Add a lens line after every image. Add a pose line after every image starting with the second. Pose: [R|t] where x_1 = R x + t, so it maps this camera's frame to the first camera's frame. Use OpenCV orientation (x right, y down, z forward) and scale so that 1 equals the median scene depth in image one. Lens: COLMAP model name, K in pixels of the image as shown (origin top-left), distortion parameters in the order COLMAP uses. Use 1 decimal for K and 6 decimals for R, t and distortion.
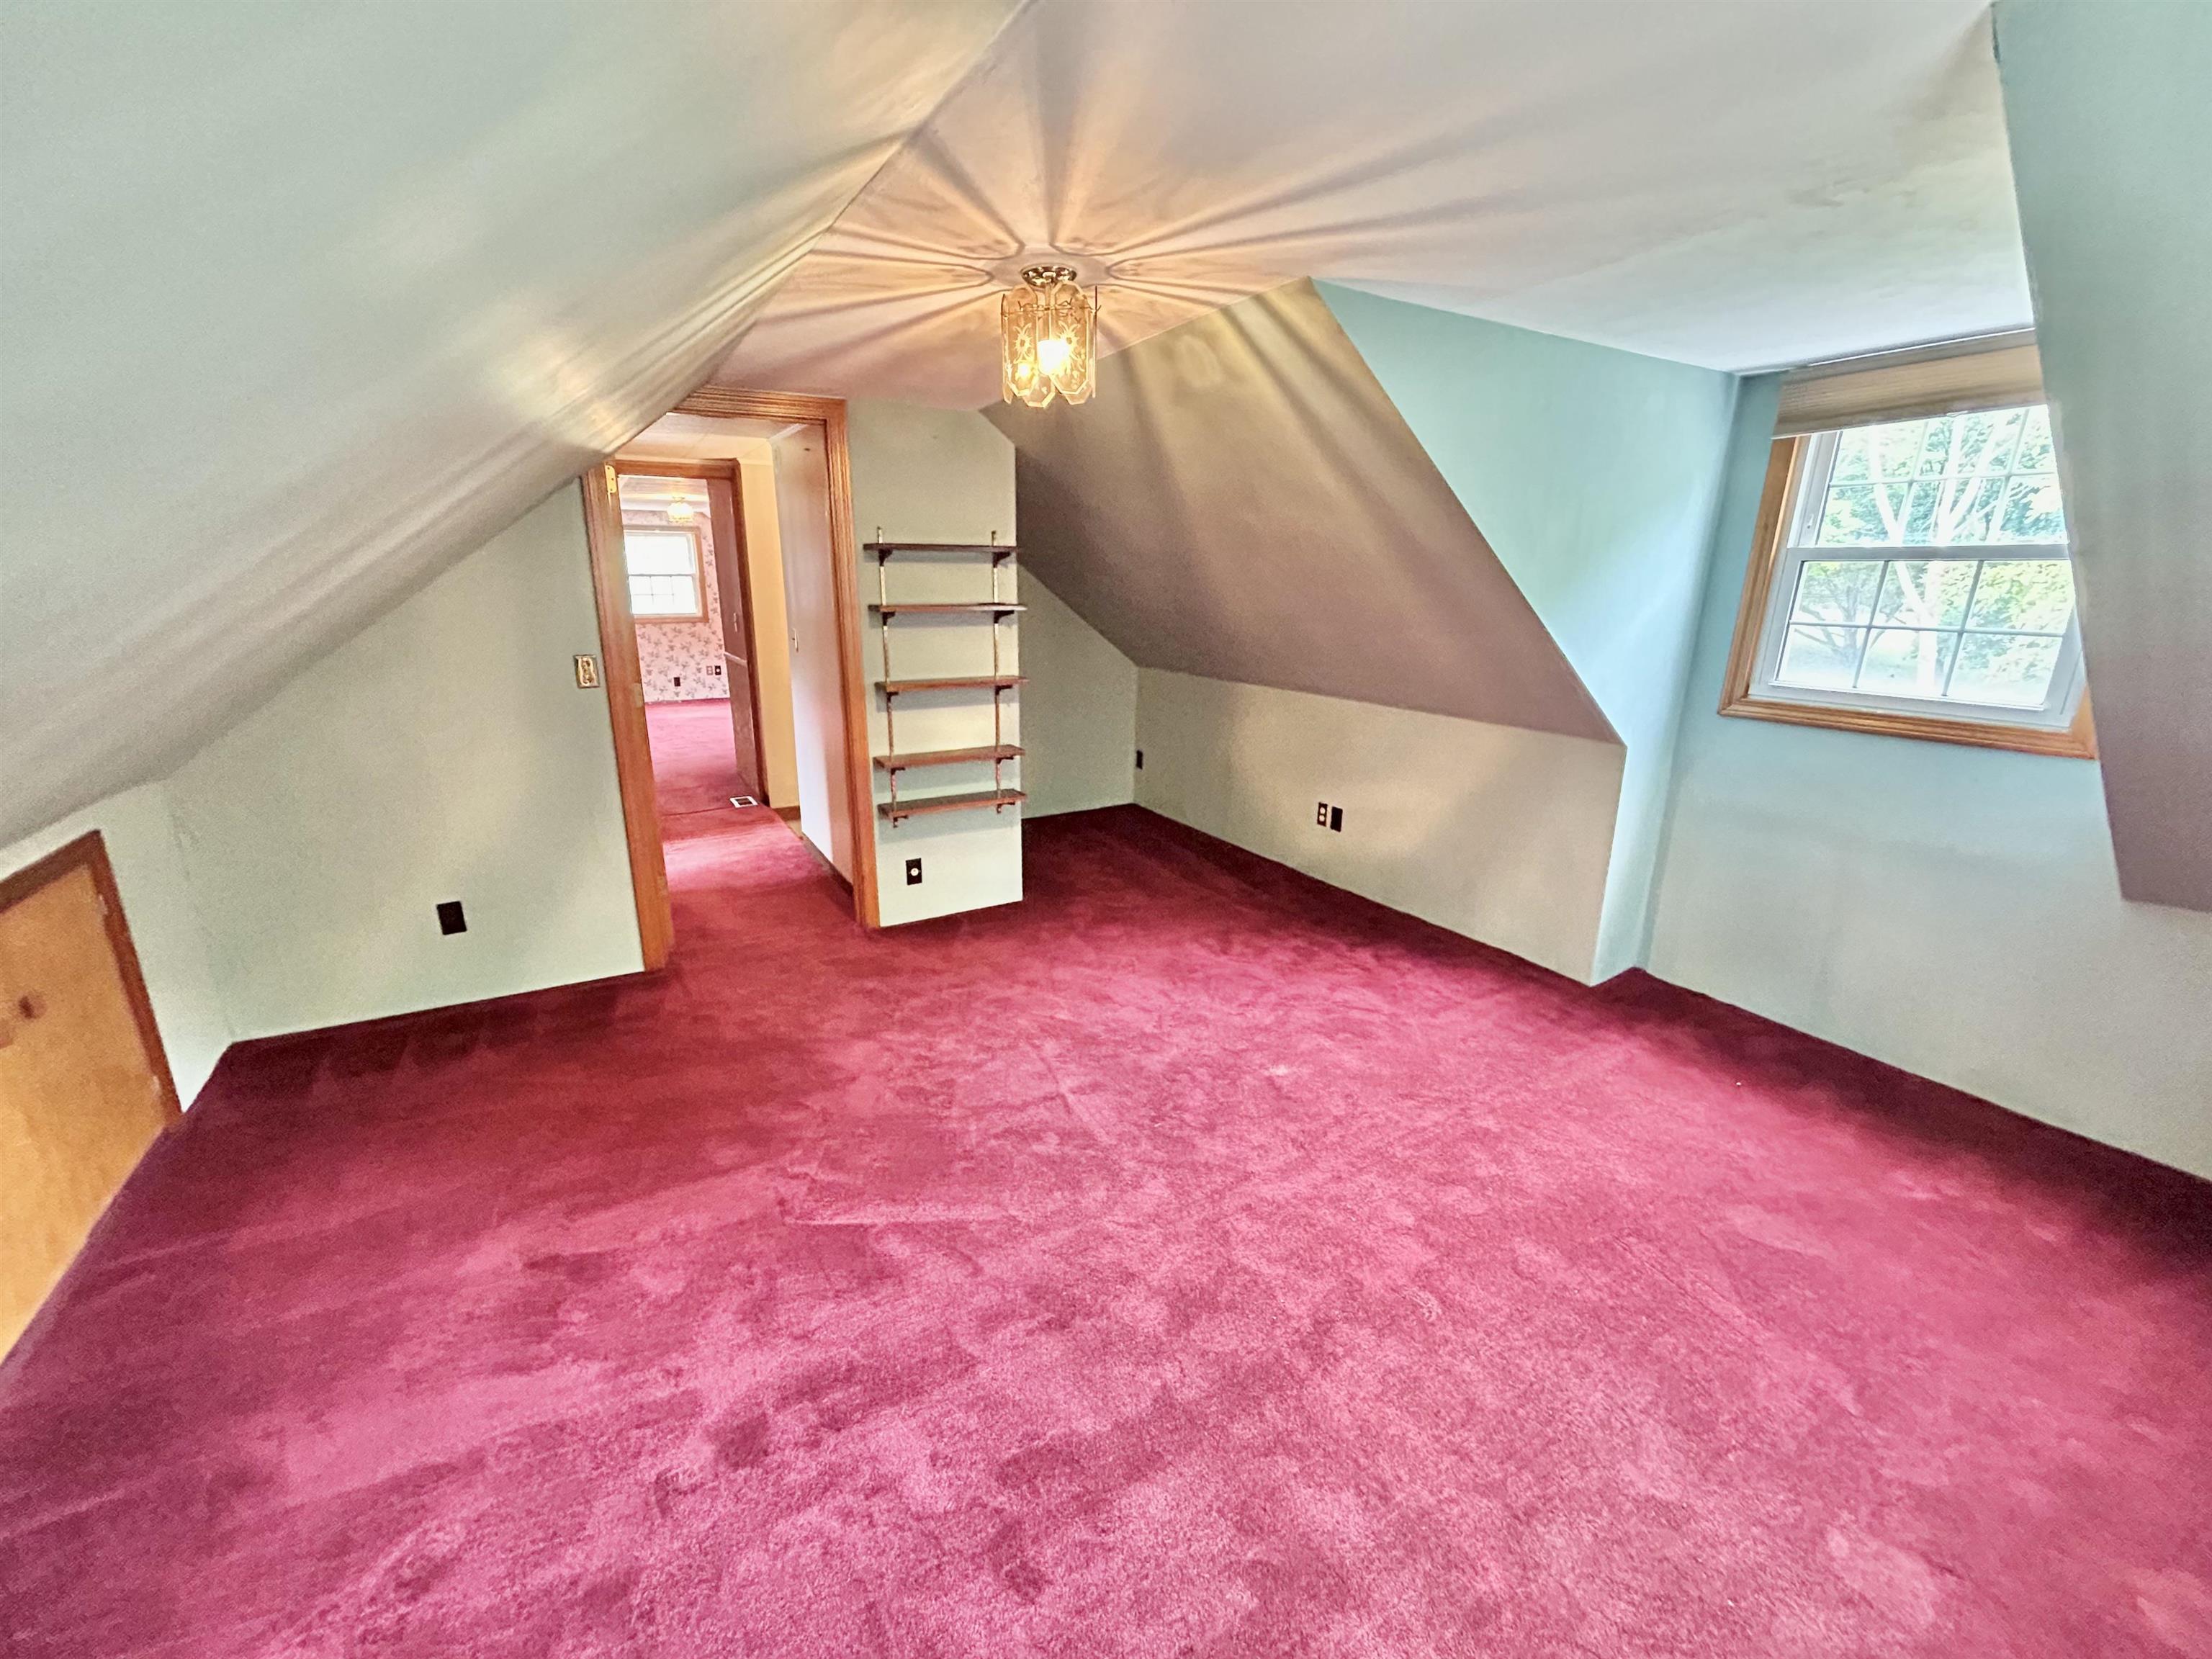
lens RADIAL K [[896.0, 0, 1104.1], [0, 896.0, 838.5], [0, 0, 1]] dist [0.001178, 0.000132]
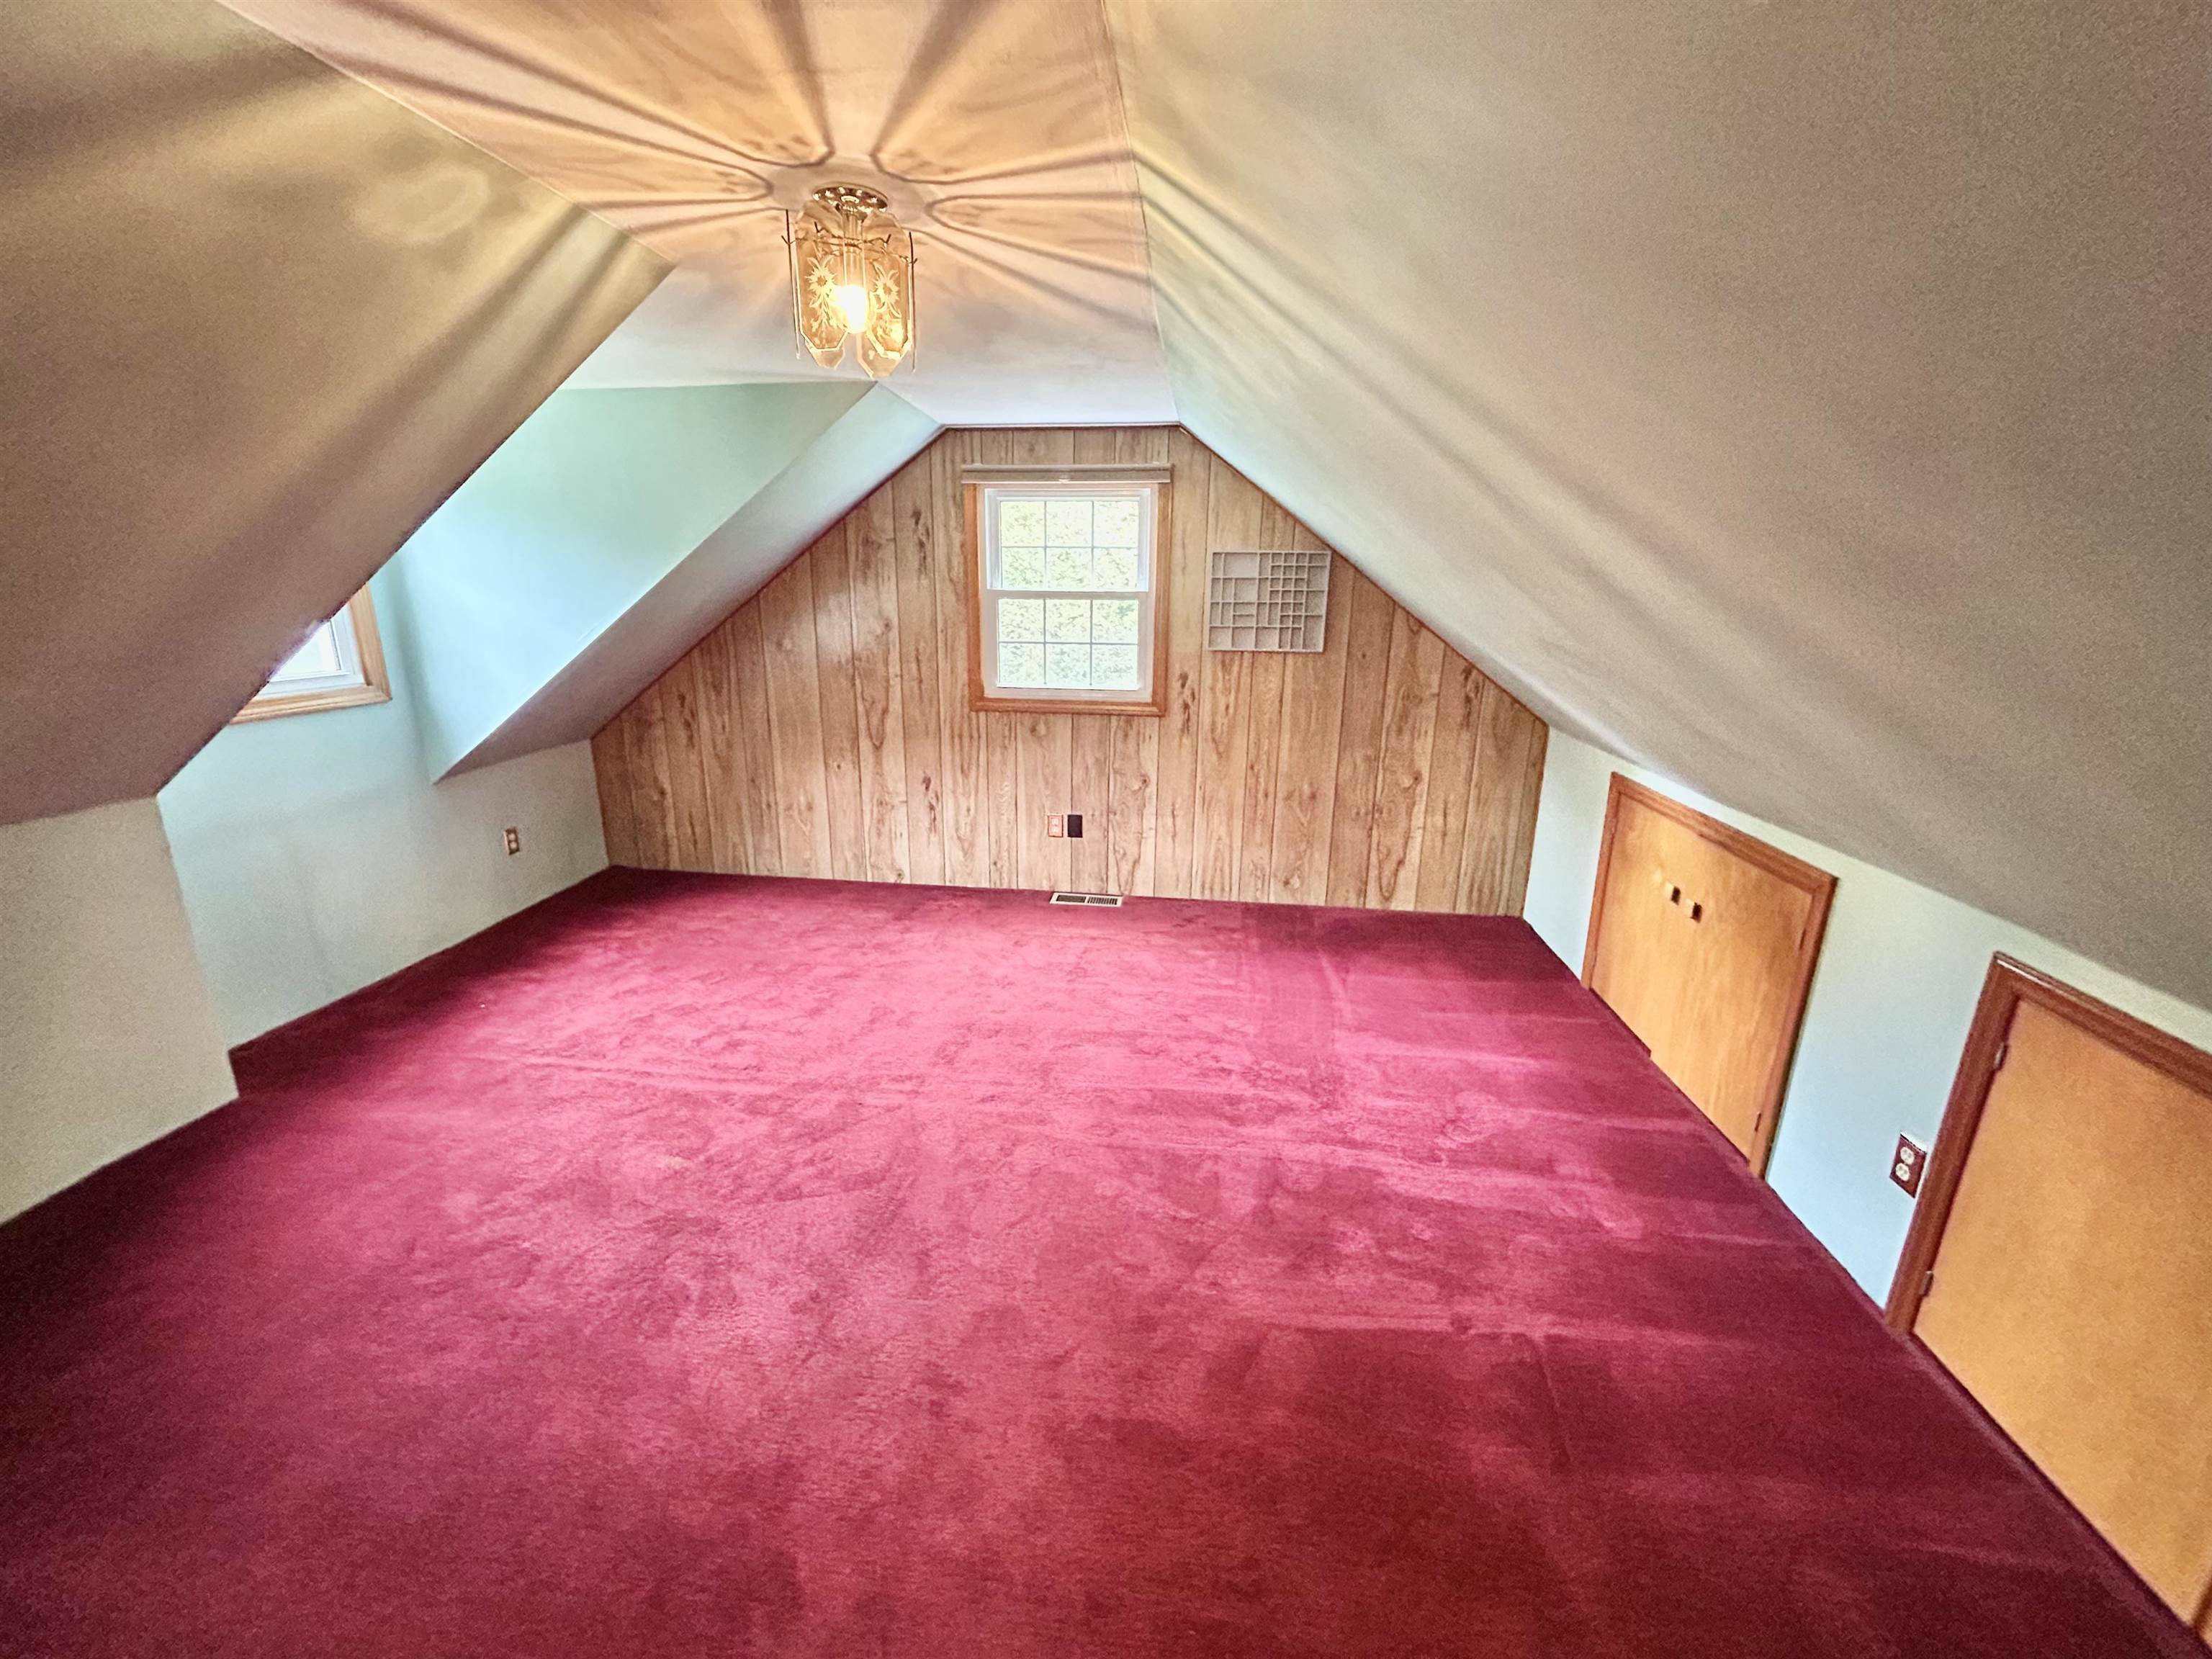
lens RADIAL K [[896.0, 0, 1112.0], [0, 896.0, 825.7], [0, 0, 1]] dist [0.001178, 0.000132]
pose [[-0.797360, -0.185396, 0.574322, -0.765505], [0.143564, 0.866057, 0.478889, -0.500832], [-0.586180, 0.464299, -0.663943, 1.611762]]
